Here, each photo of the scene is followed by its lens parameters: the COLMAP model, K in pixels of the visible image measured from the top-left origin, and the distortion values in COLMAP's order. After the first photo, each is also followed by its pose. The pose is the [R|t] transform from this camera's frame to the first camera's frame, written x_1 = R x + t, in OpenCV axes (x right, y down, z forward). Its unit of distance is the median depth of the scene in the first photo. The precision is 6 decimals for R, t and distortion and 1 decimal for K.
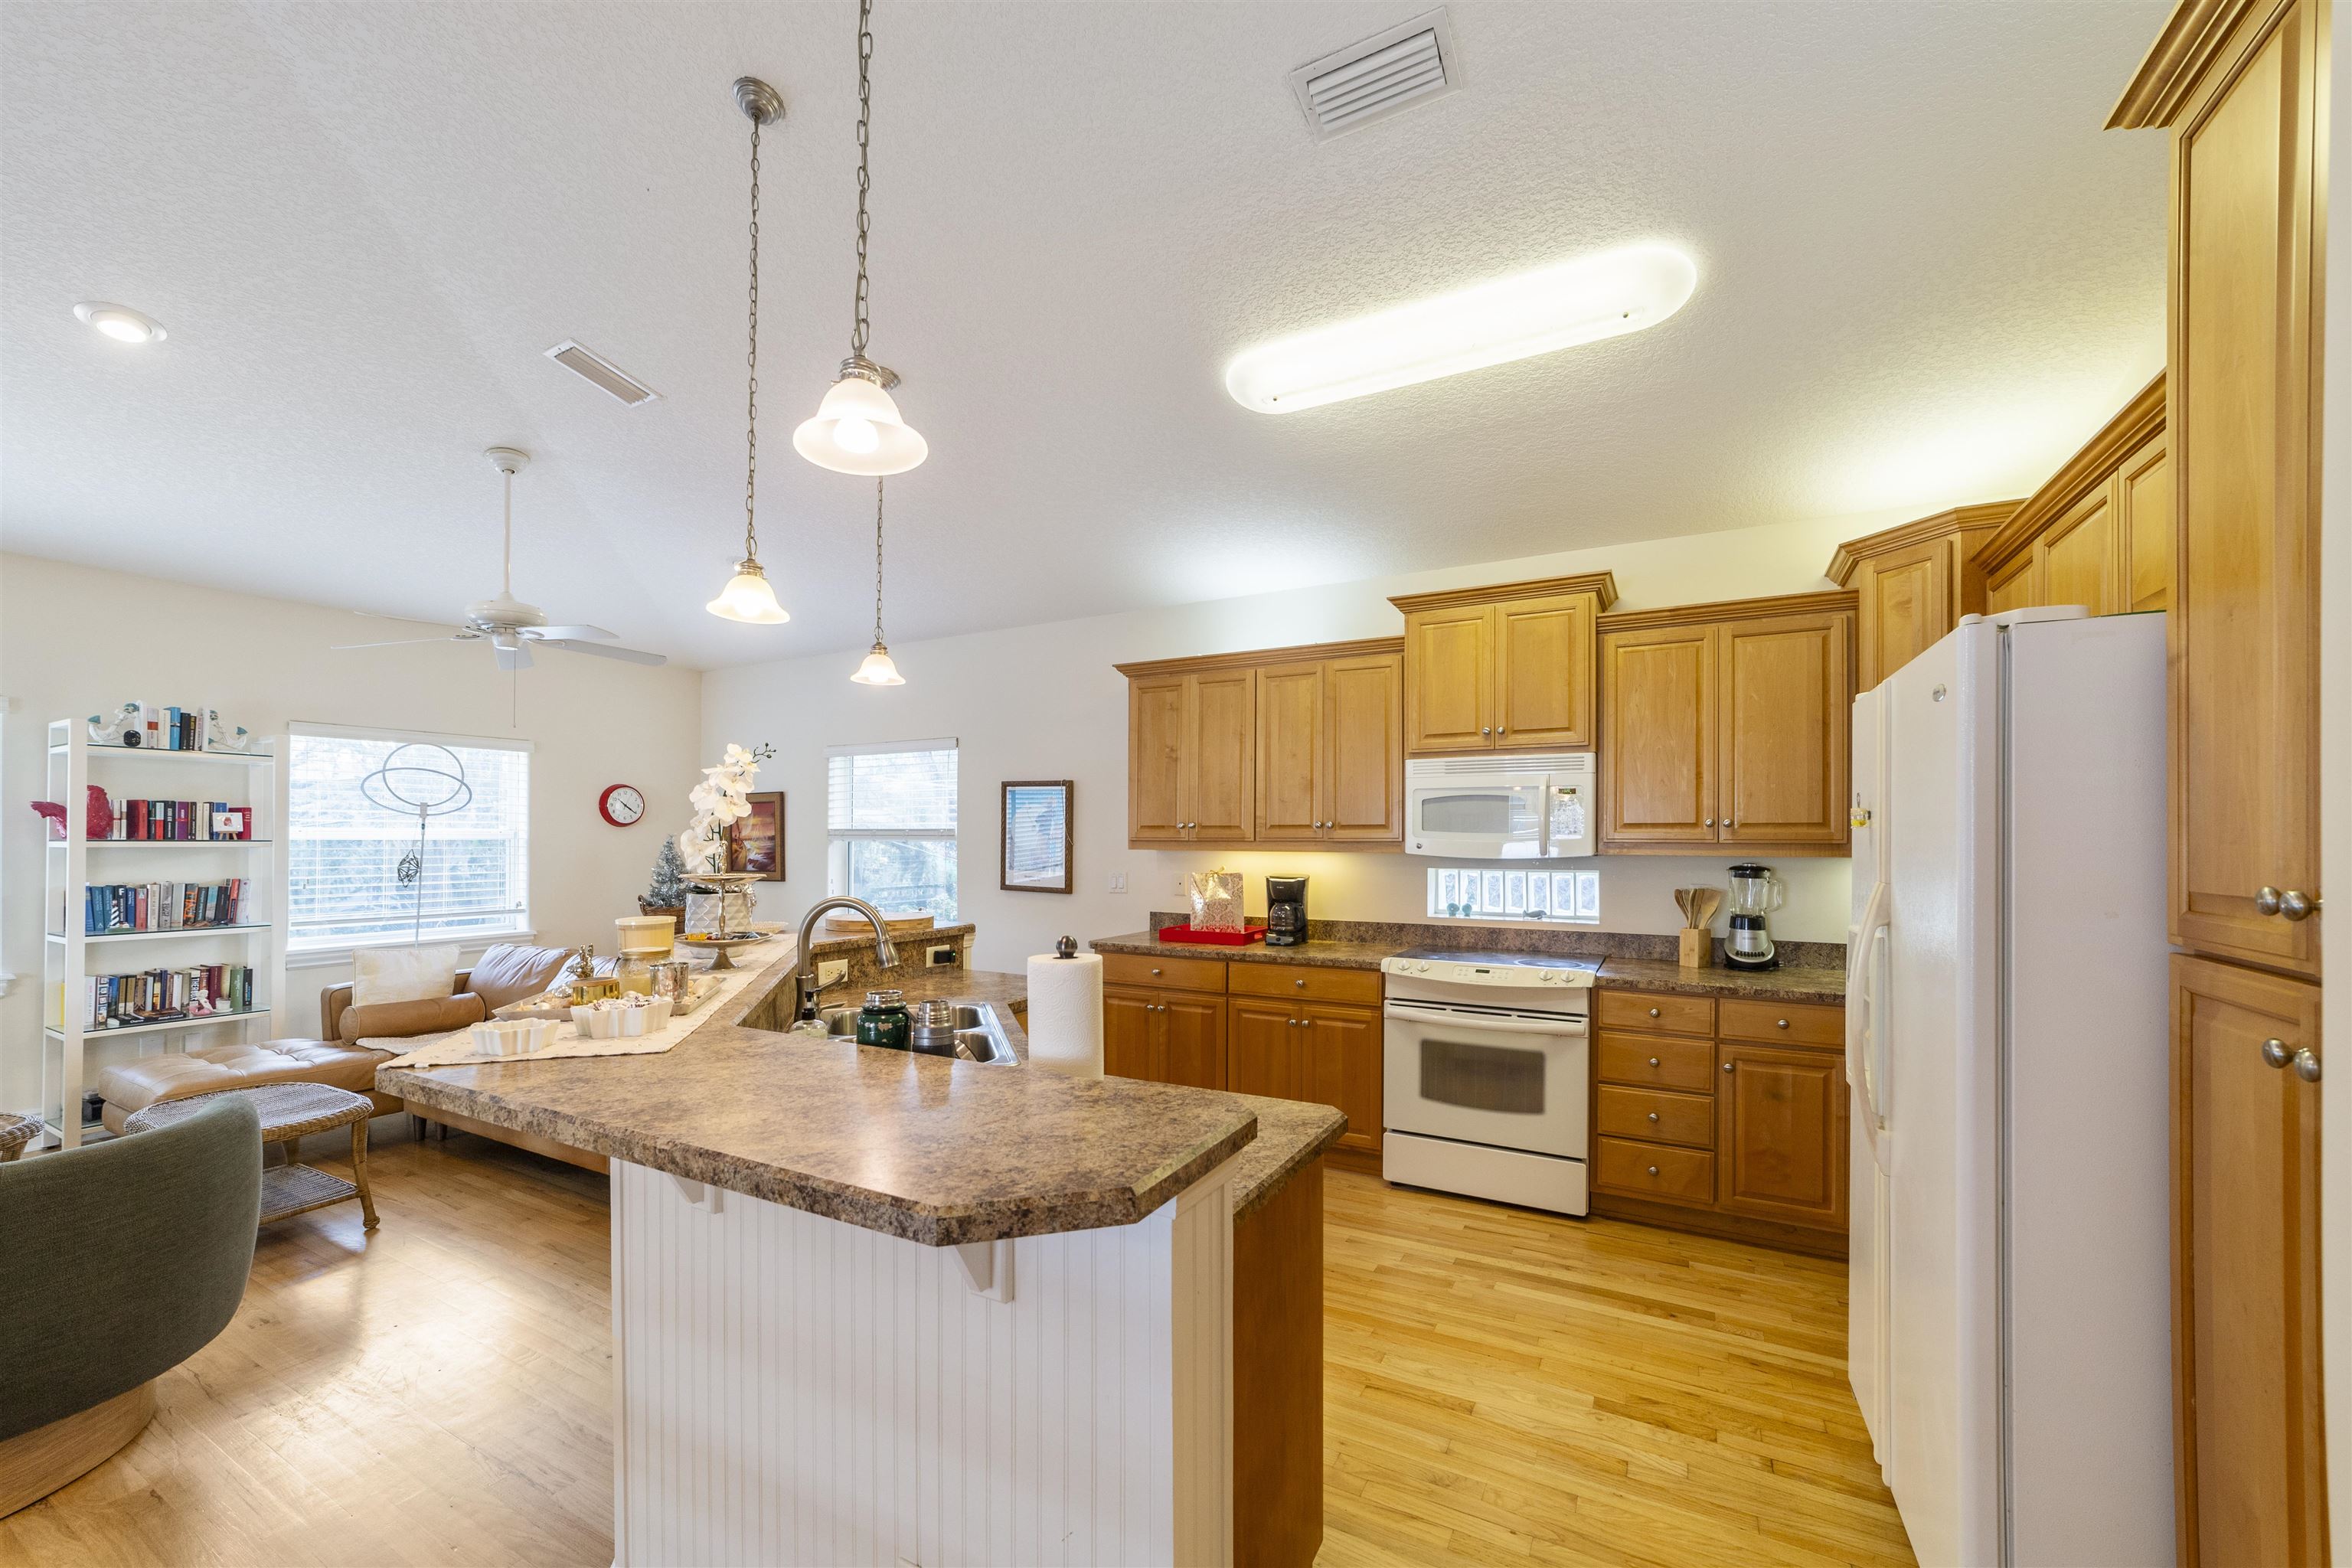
lens RADIAL K [[914.8, 0, 1177.9], [0, 914.8, 831.5], [0, 0, 1]] dist [-0.015060, 0.007725]
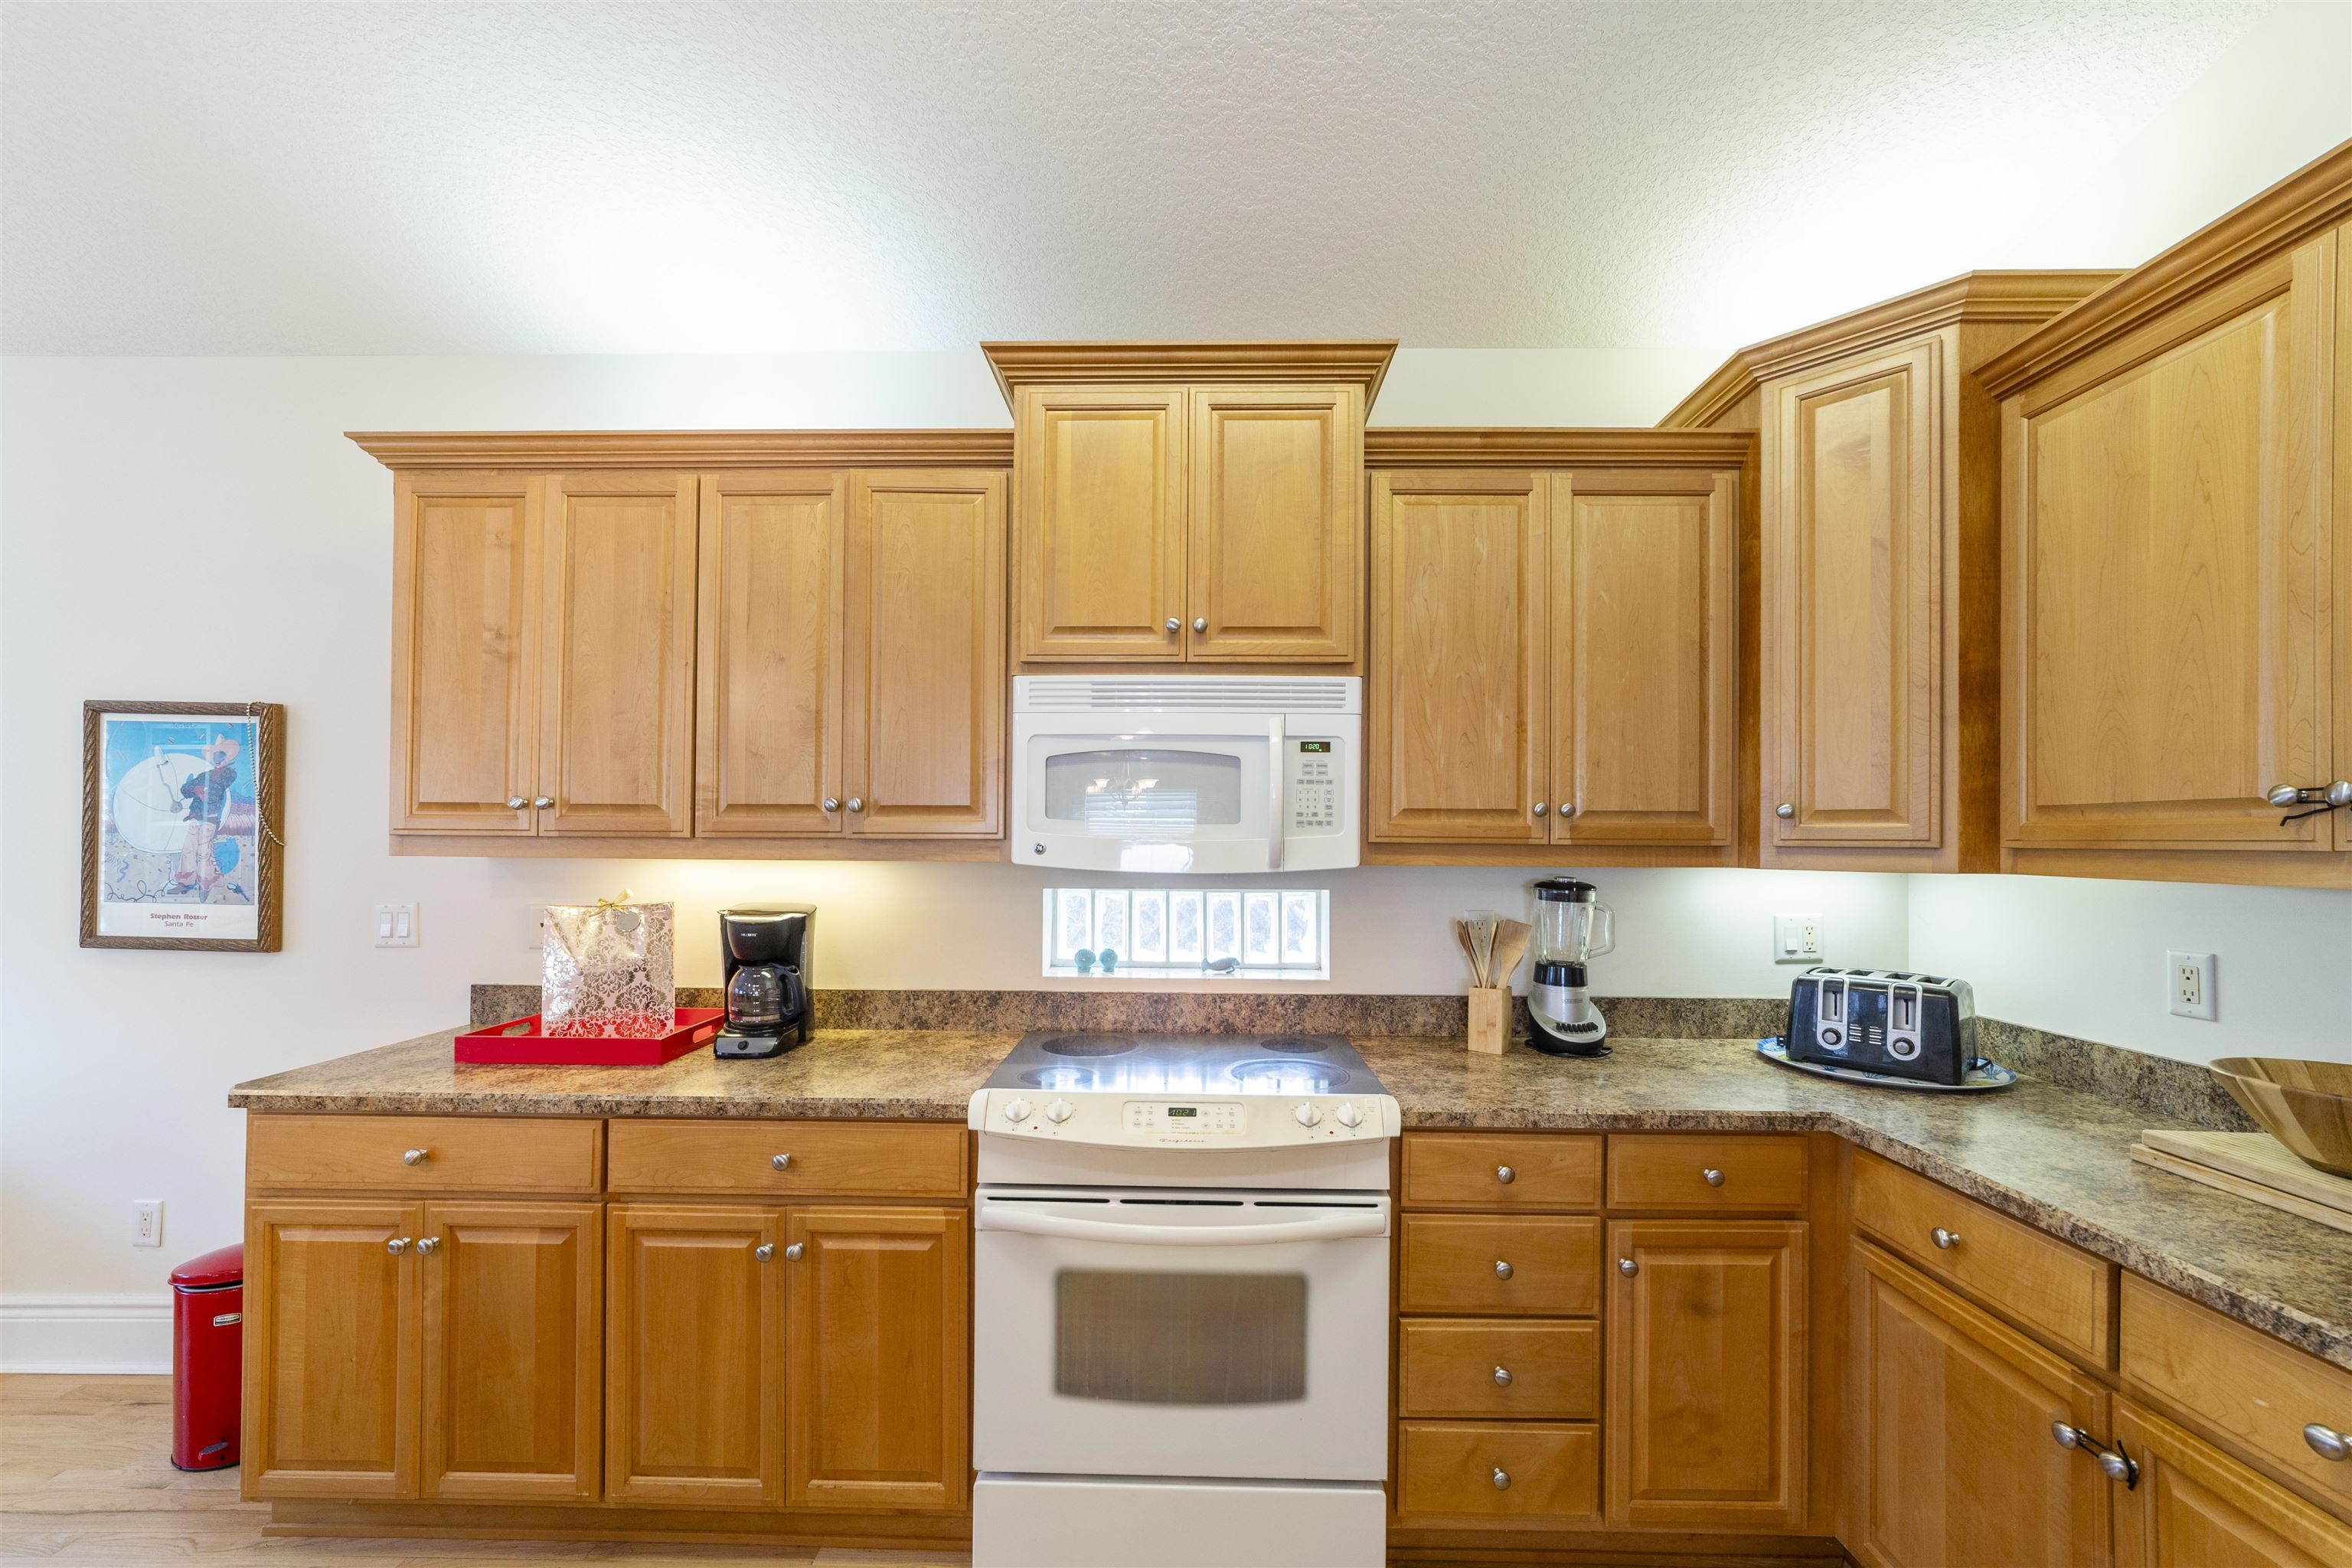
lens RADIAL K [[914.8, 0, 1168.8], [0, 914.8, 833.0], [0, 0, 1]] dist [-0.015060, 0.007725]
pose [[0.887935, 0.006351, 0.459925, 0.098580], [-0.008341, 0.999963, 0.002294, 0.005307], [-0.459893, -0.005873, 0.887955, 0.537670]]
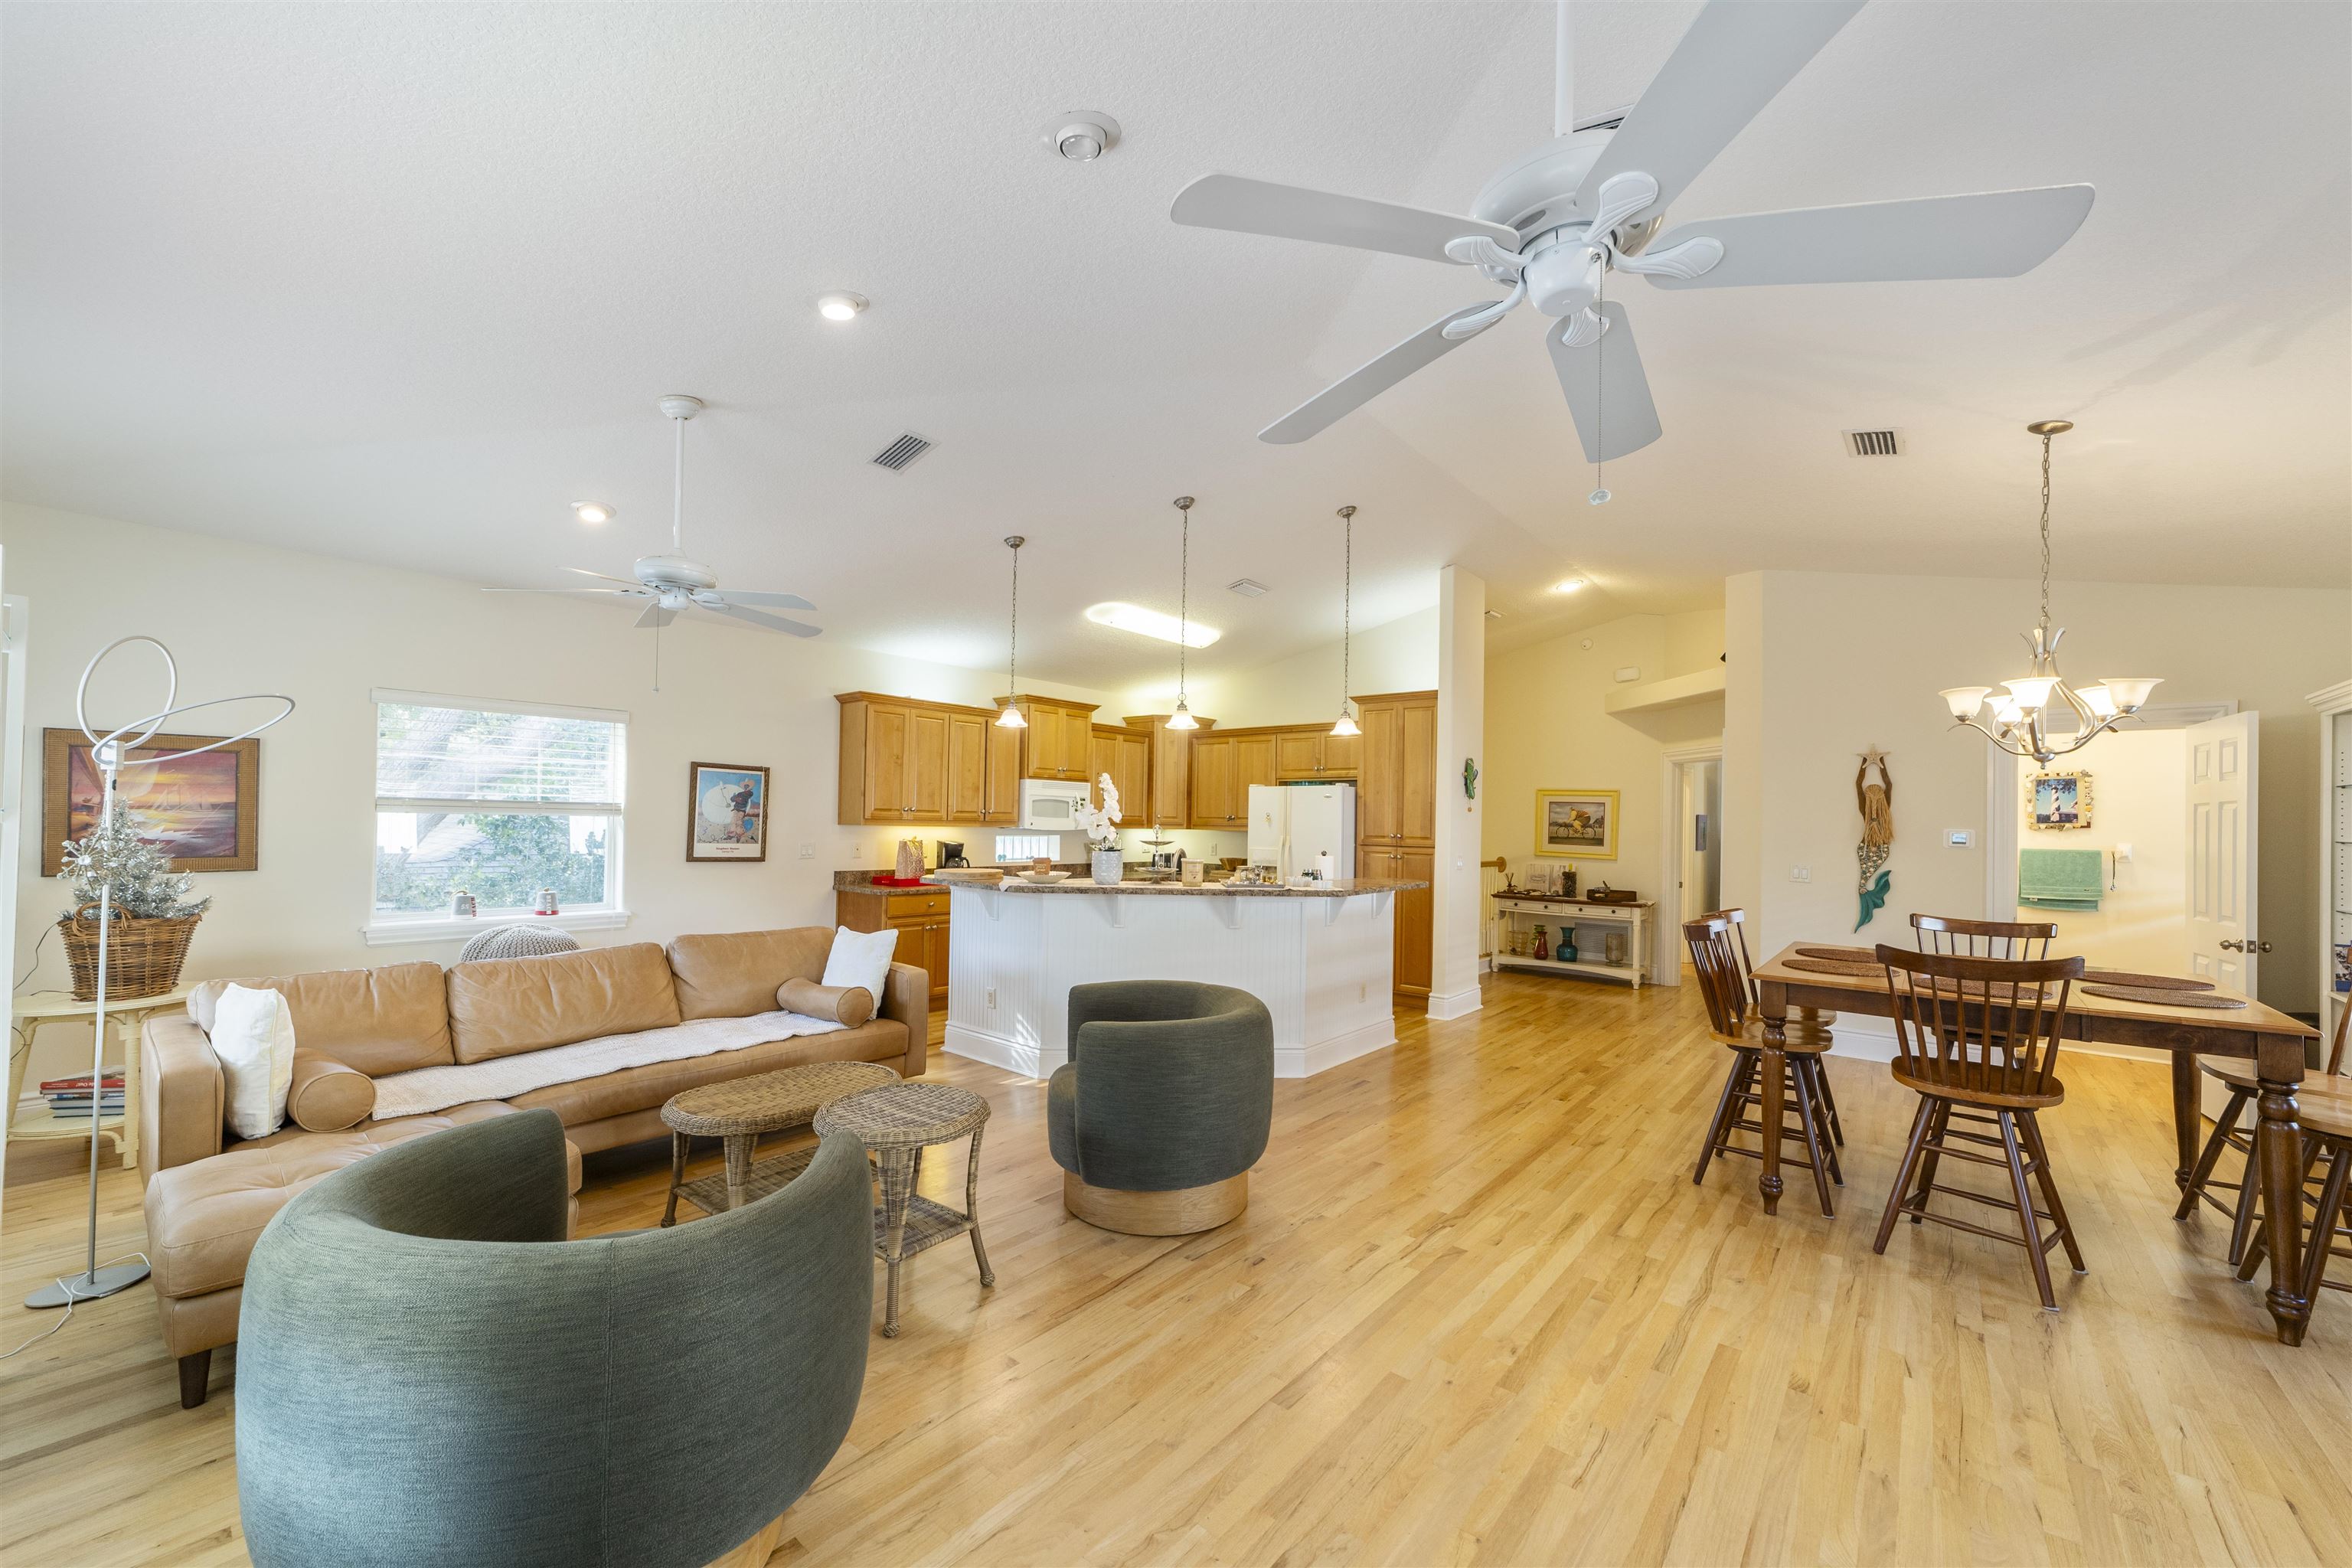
lens RADIAL K [[914.8, 0, 1168.5], [0, 914.8, 802.3], [0, 0, 1]] dist [-0.015060, 0.007725]
pose [[0.206201, 0.022798, 0.978244, -1.641381], [-0.026081, 0.999501, -0.017796, -0.003398], [-0.978162, -0.021844, 0.206692, 0.319589]]
